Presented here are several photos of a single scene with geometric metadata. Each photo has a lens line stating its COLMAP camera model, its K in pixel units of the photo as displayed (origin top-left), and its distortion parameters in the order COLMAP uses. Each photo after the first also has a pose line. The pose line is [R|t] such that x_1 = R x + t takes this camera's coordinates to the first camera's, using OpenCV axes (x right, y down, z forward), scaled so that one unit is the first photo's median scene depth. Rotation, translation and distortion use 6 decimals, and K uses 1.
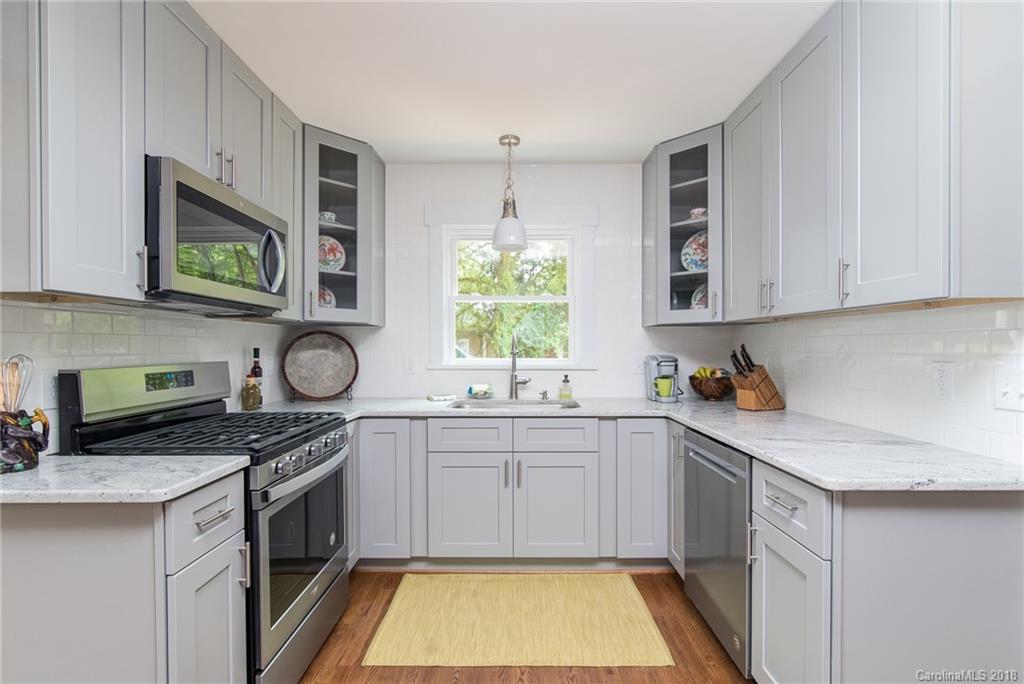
lens RADIAL K [[480.8, 0, 510.8], [0, 480.8, 351.3], [0, 0, 1]] dist [-0.019408, 0.000069]
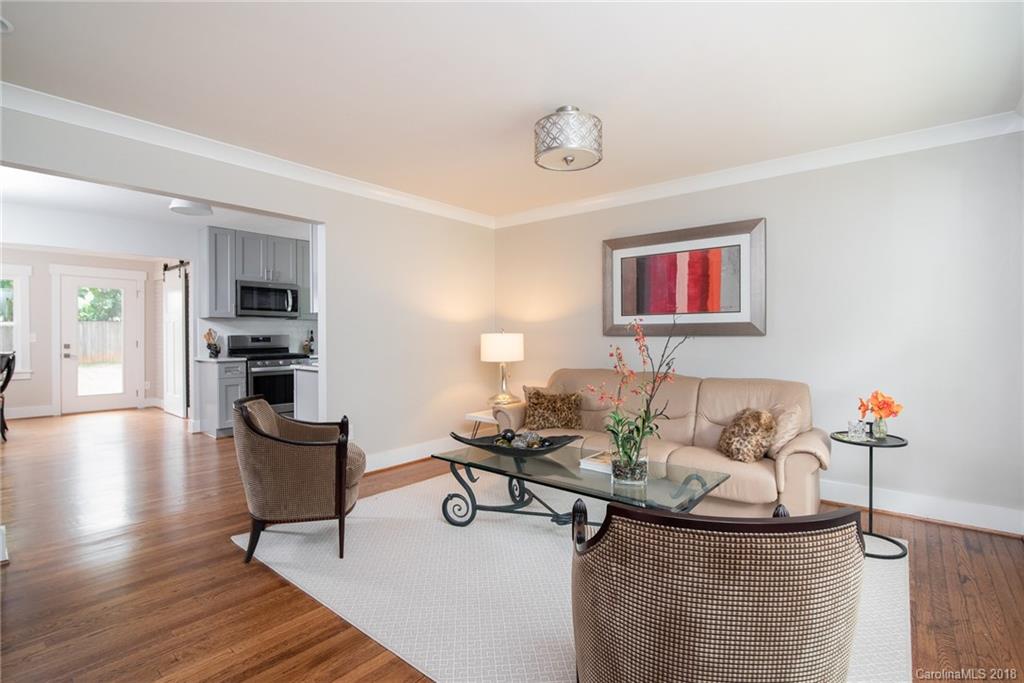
lens RADIAL K [[480.5, 0, 456.7], [0, 480.5, 344.5], [0, 0, 1]] dist [-0.000532, -0.000287]
pose [[0.724509, 0.018512, -0.689017, 1.733548], [-0.010214, 0.999818, 0.016121, 0.017985], [0.689190, -0.004642, 0.724566, -0.321388]]
